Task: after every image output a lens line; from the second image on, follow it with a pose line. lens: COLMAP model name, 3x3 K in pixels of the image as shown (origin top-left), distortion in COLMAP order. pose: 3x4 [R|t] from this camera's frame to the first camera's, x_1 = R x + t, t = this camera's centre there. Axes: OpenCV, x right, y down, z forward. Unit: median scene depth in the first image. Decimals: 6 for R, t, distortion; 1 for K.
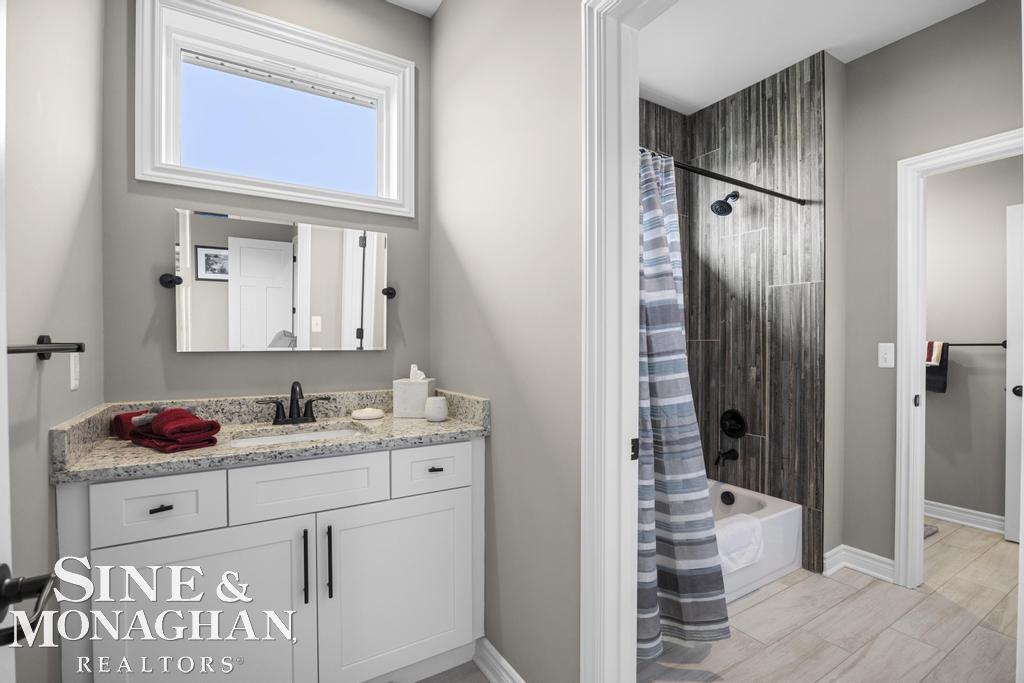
lens RADIAL K [[471.5, 0, 514.8], [0, 471.5, 345.5], [0, 0, 1]] dist [-0.003699, -0.001112]
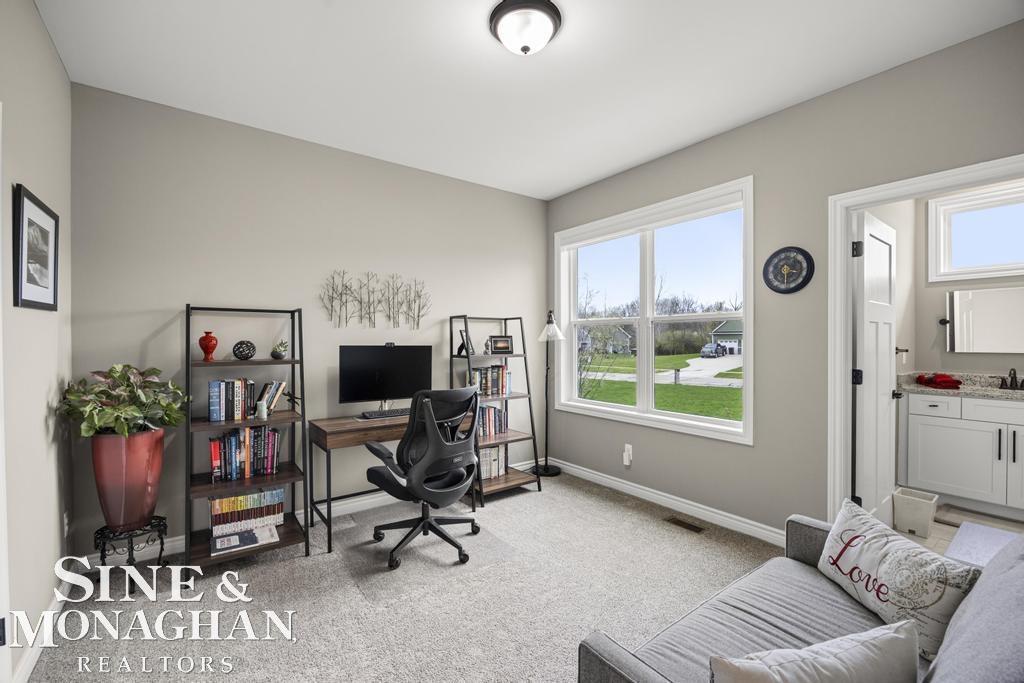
lens RADIAL K [[430.9, 0, 511.4], [0, 430.9, 343.1], [0, 0, 1]] dist [-0.002498, -0.000275]
pose [[0.089871, 0.010320, -0.995900, 1.436409], [-0.004372, 0.999941, 0.009968, -0.050691], [0.995944, 0.003459, 0.089911, -1.596716]]
